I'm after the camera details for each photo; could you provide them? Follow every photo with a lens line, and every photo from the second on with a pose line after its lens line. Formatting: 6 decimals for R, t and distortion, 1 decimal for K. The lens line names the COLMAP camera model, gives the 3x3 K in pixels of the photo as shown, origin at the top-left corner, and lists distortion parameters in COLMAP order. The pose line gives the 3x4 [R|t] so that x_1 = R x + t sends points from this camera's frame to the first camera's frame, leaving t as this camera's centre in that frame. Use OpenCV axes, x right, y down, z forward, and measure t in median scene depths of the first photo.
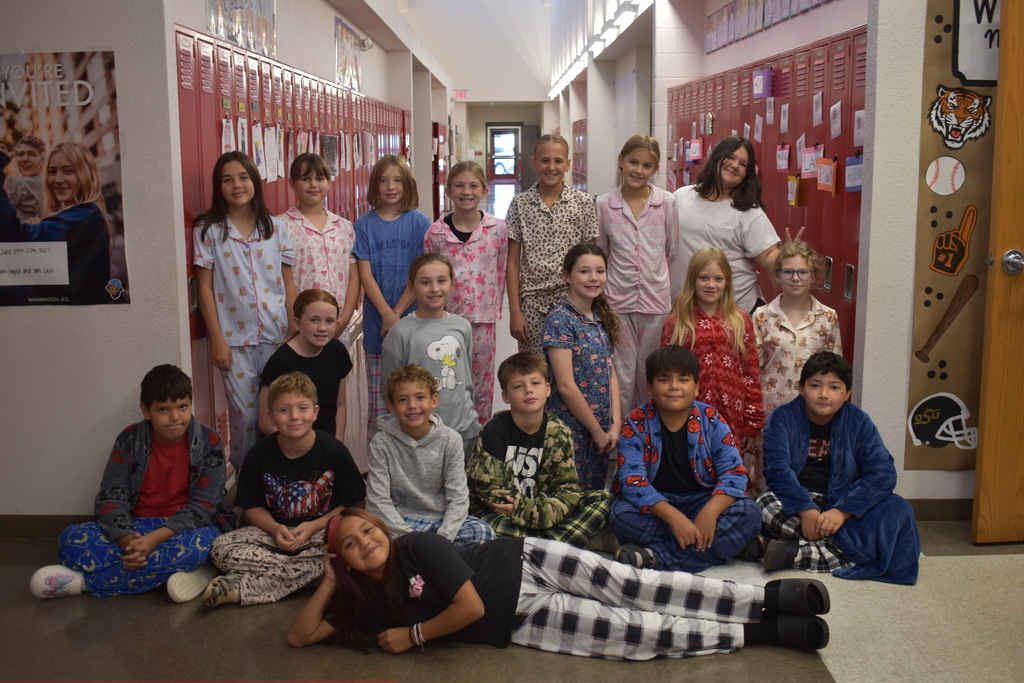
lens RADIAL K [[1136.5, 0, 512.0], [0, 1136.5, 341.5], [0, 0, 1]] dist [-0.013856, -0.008102]
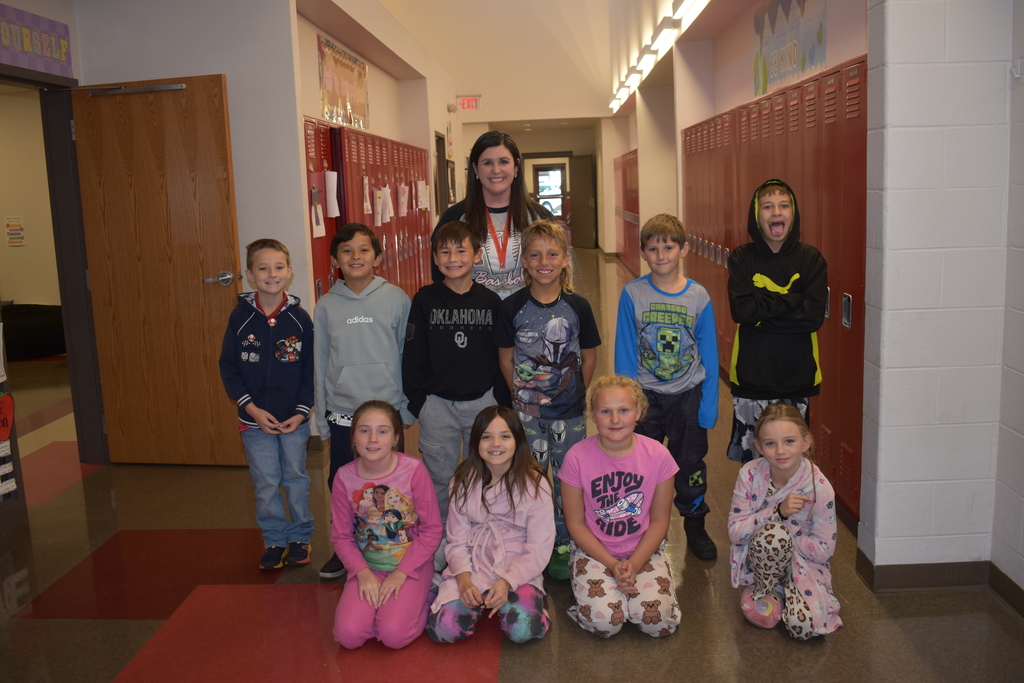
lens RADIAL K [[957.3, 0, 512.0], [0, 957.3, 341.5], [0, 0, 1]] dist [-0.000711, -0.000303]
pose [[0.998005, -0.030681, -0.055178, 0.011616], [0.030311, 0.999512, -0.007541, -0.466449], [0.055382, 0.005854, 0.998448, 2.643197]]
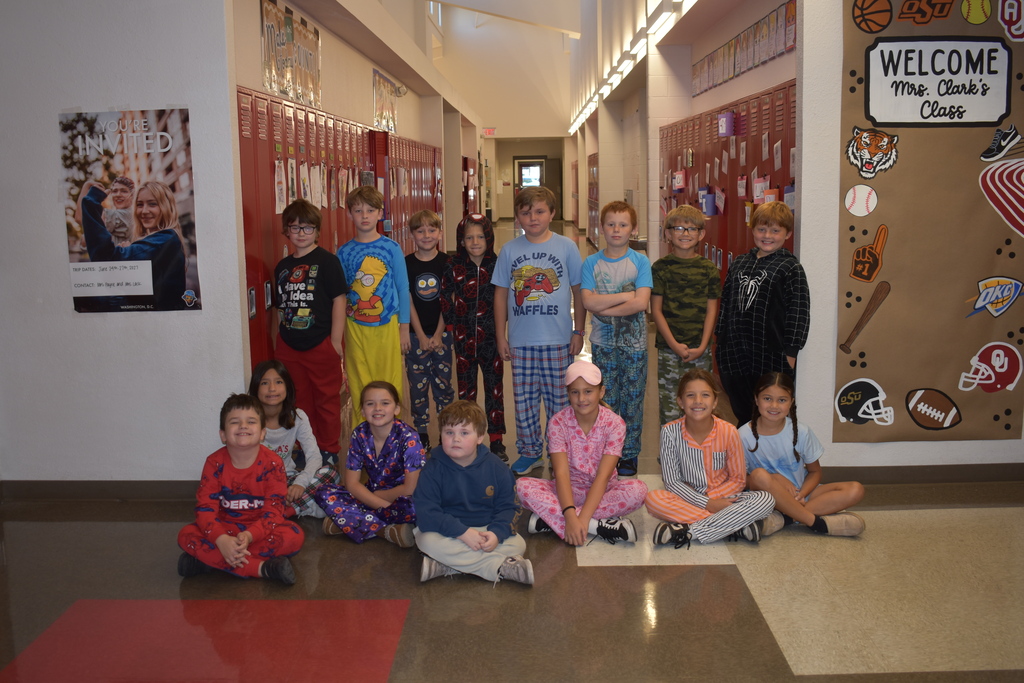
lens RADIAL K [[1039.4, 0, 512.0], [0, 1039.4, 341.5], [0, 0, 1]] dist [-0.012014, -0.005556]
pose [[0.999549, -0.006534, -0.029313, 0.032041], [0.006148, 0.999893, -0.013242, 0.015840], [0.029397, 0.013056, 0.999483, -0.110381]]
